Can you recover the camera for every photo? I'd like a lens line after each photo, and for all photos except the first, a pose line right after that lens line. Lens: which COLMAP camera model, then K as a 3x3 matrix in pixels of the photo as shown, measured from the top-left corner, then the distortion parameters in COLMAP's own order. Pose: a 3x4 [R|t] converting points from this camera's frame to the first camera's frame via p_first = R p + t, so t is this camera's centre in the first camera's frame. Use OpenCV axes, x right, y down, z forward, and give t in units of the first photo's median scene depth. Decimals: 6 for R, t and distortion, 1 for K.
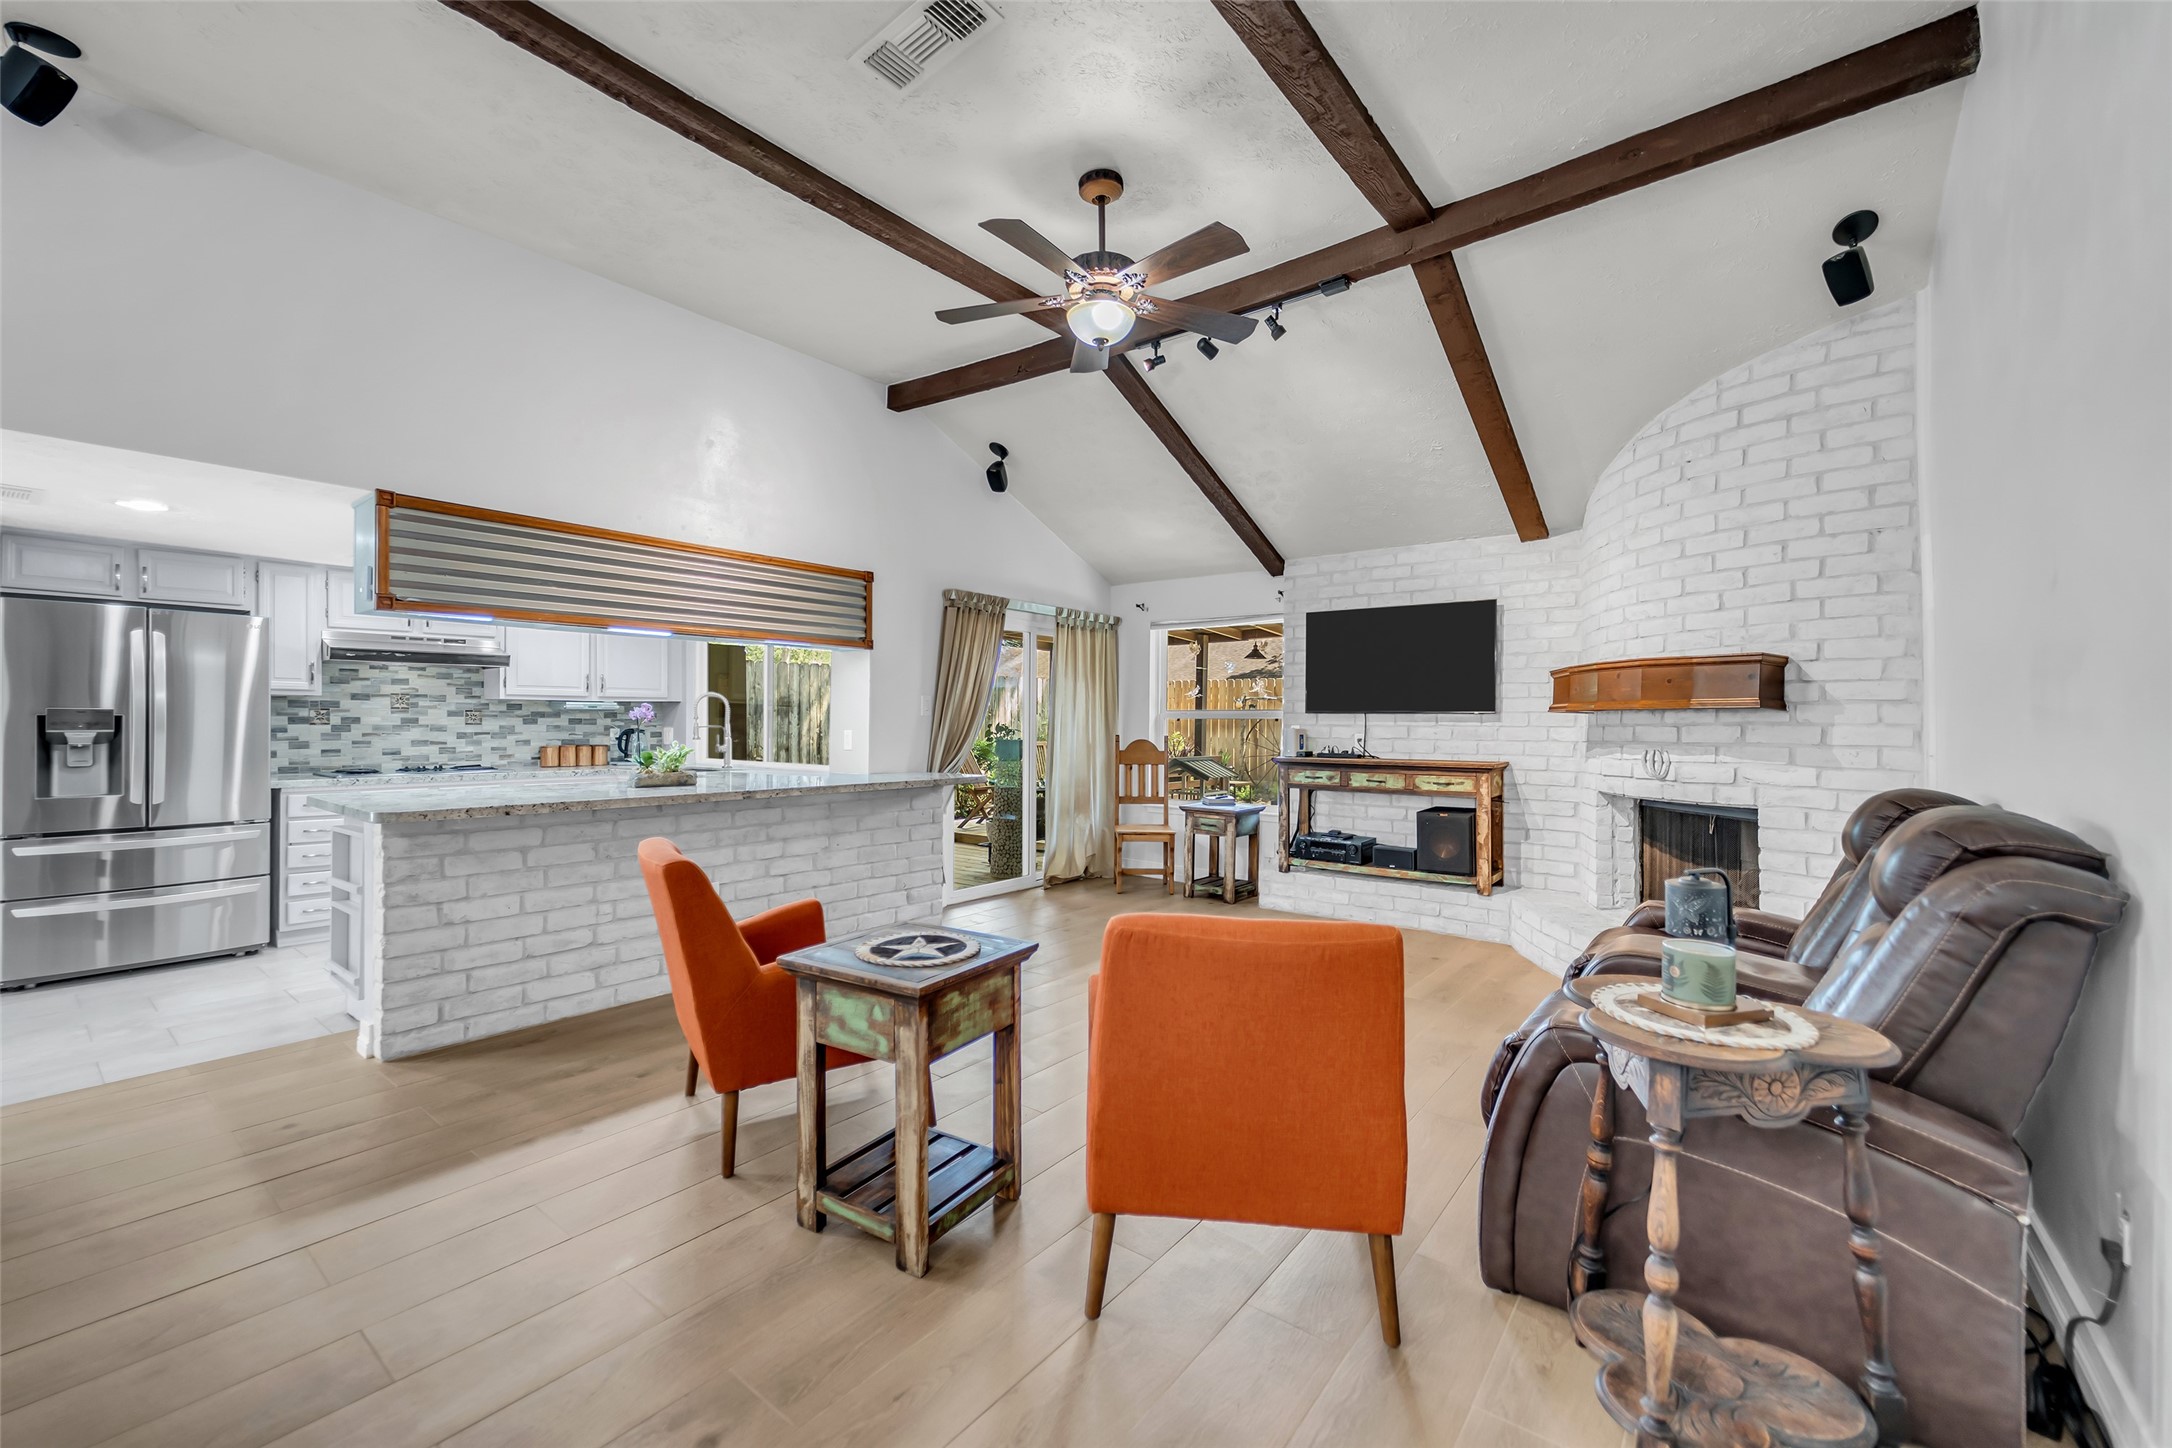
lens RADIAL K [[877.4, 0, 1078.9], [0, 877.4, 723.8], [0, 0, 1]] dist [-0.000409, -0.001576]
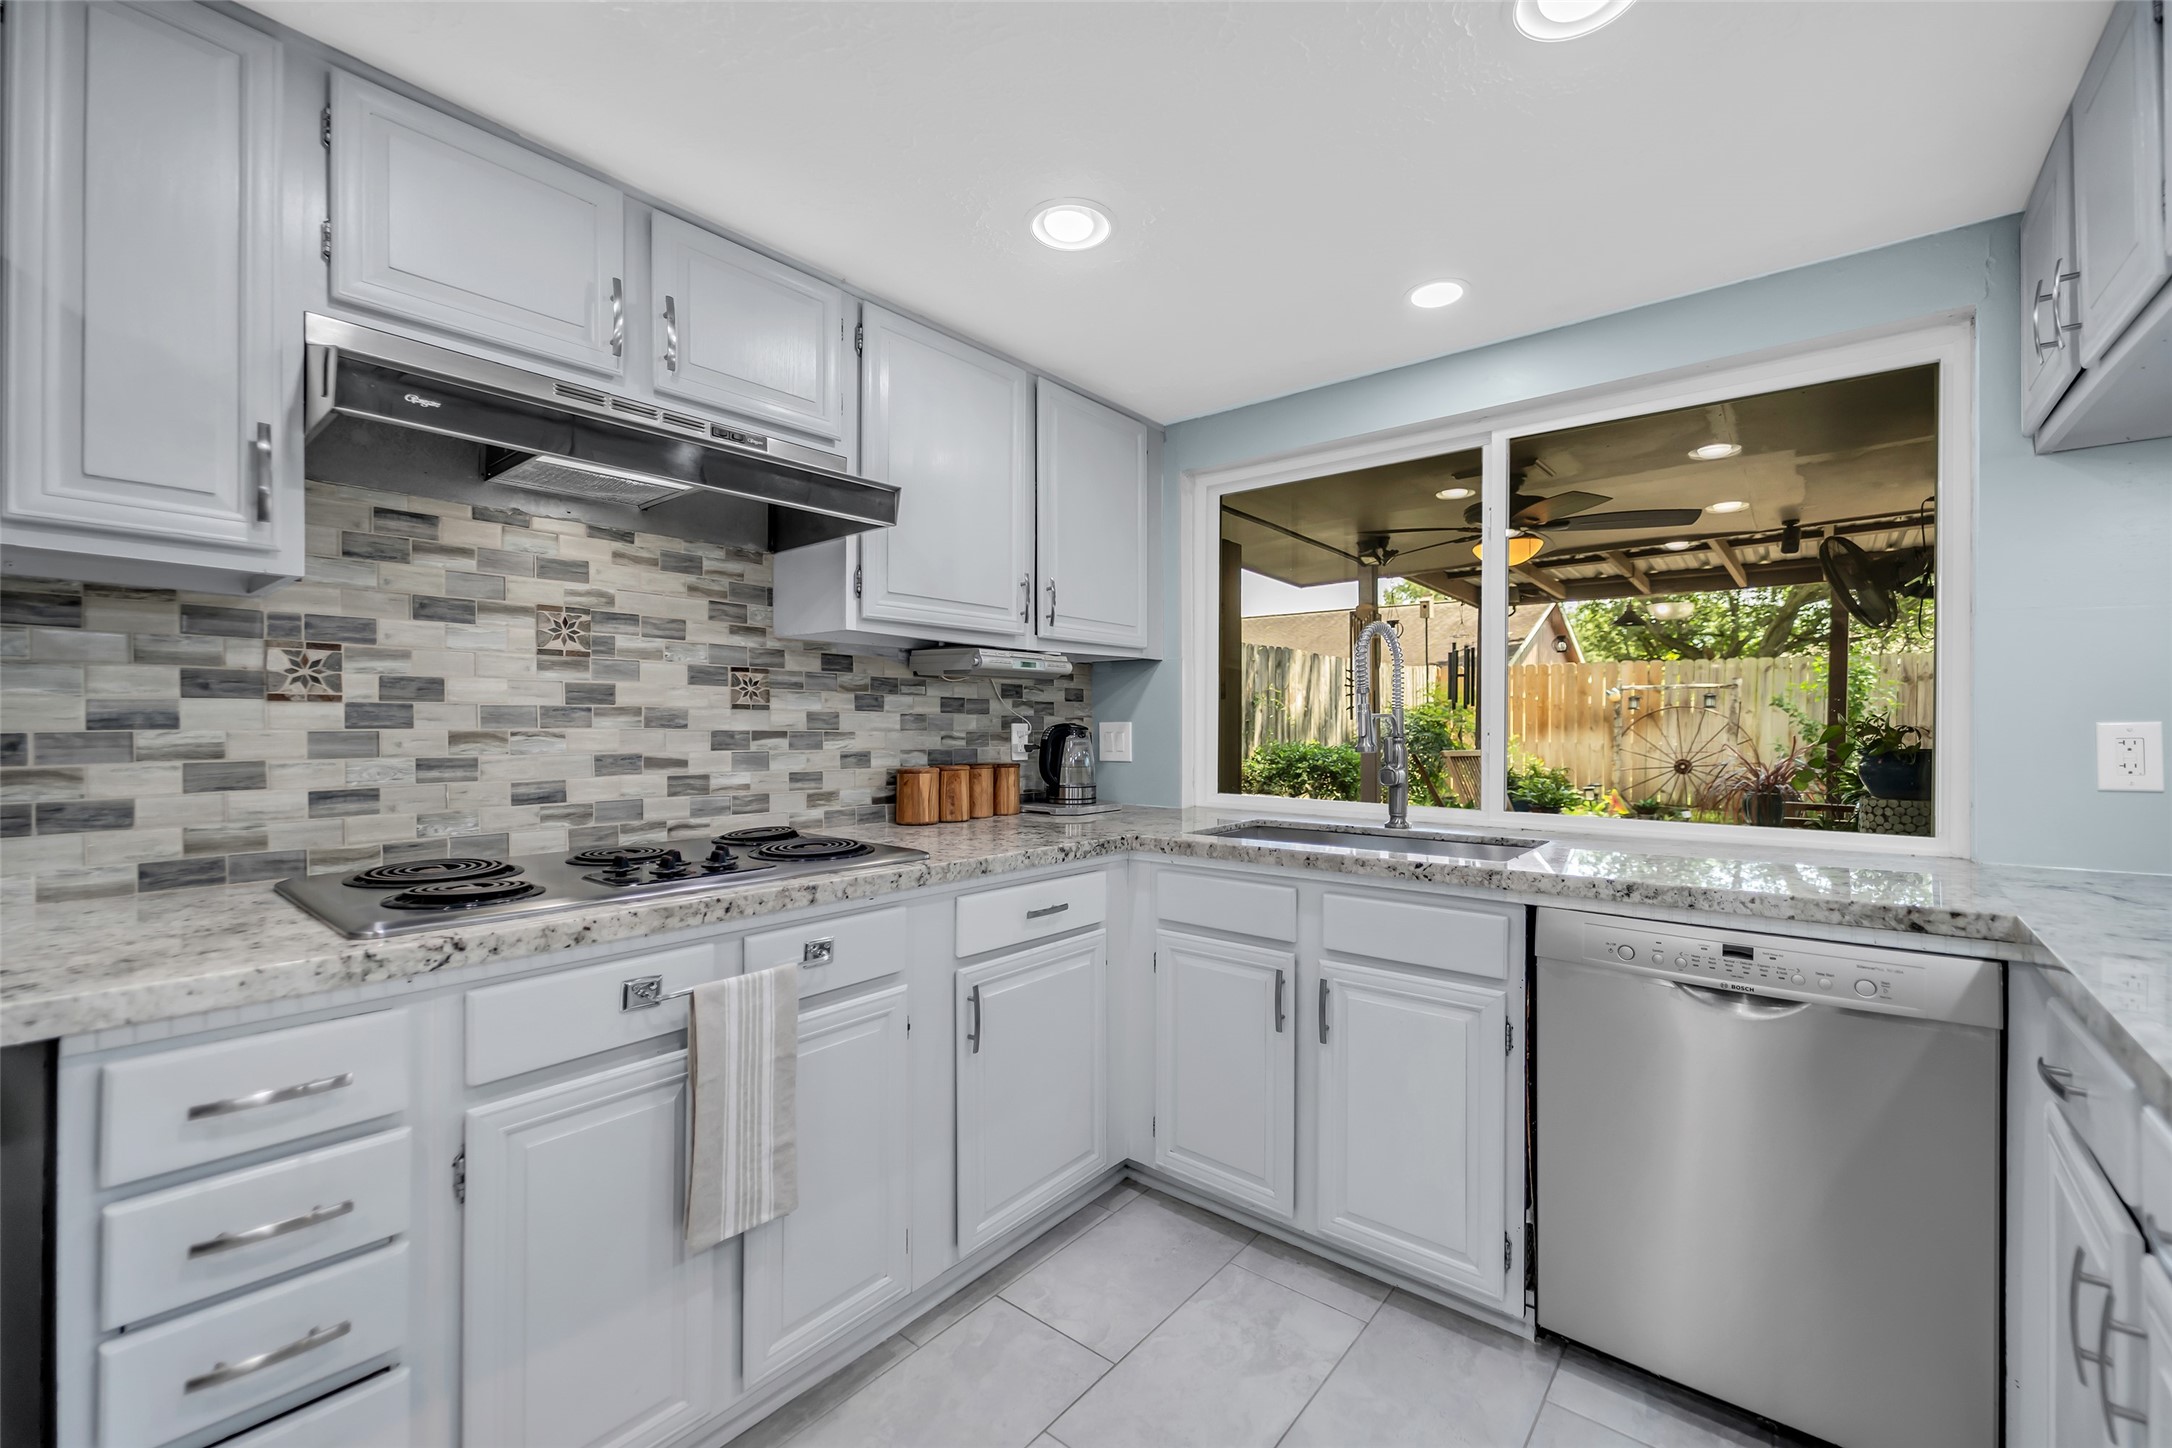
lens RADIAL K [[877.4, 0, 1075.7], [0, 877.4, 720.1], [0, 0, 1]] dist [-0.000409, -0.001576]
pose [[0.999672, -0.001793, -0.025559, -0.625191], [0.001507, 0.999936, -0.011205, 0.010684], [0.025577, 0.011163, 0.999611, 0.740959]]
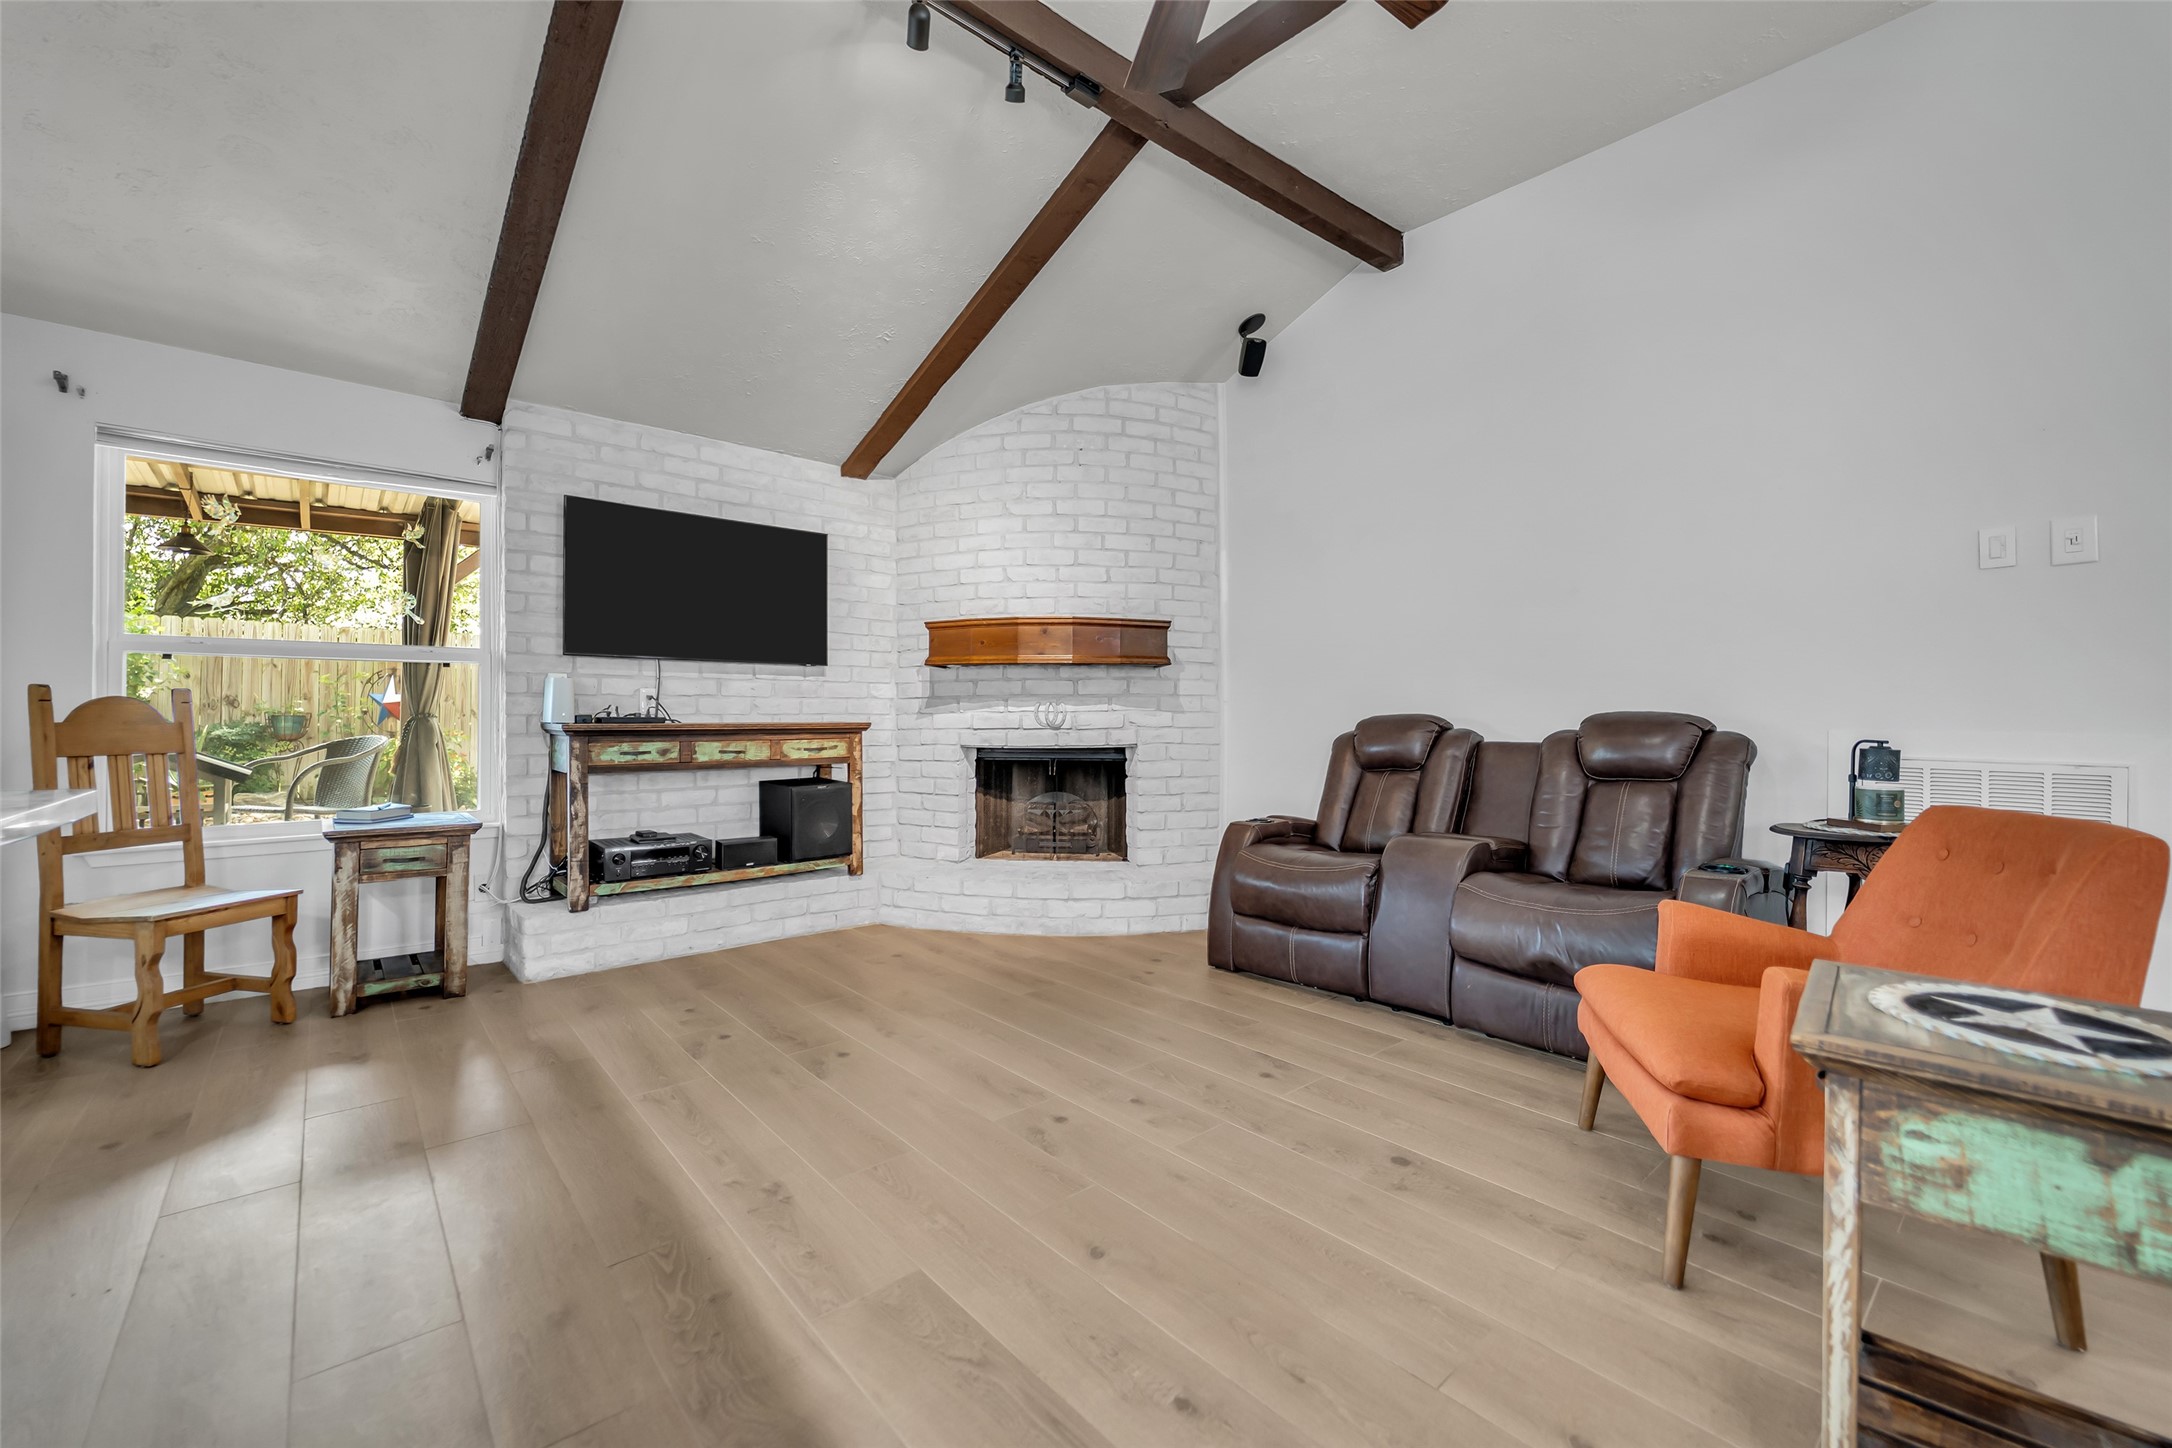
lens RADIAL K [[877.4, 0, 1064.2], [0, 877.4, 708.4], [0, 0, 1]] dist [-0.000409, -0.001576]
pose [[0.198104, 0.001778, 0.980179, -0.332046], [-0.000057, 0.999998, -0.001803, 0.032053], [-0.980181, 0.000301, 0.198103, 0.609319]]
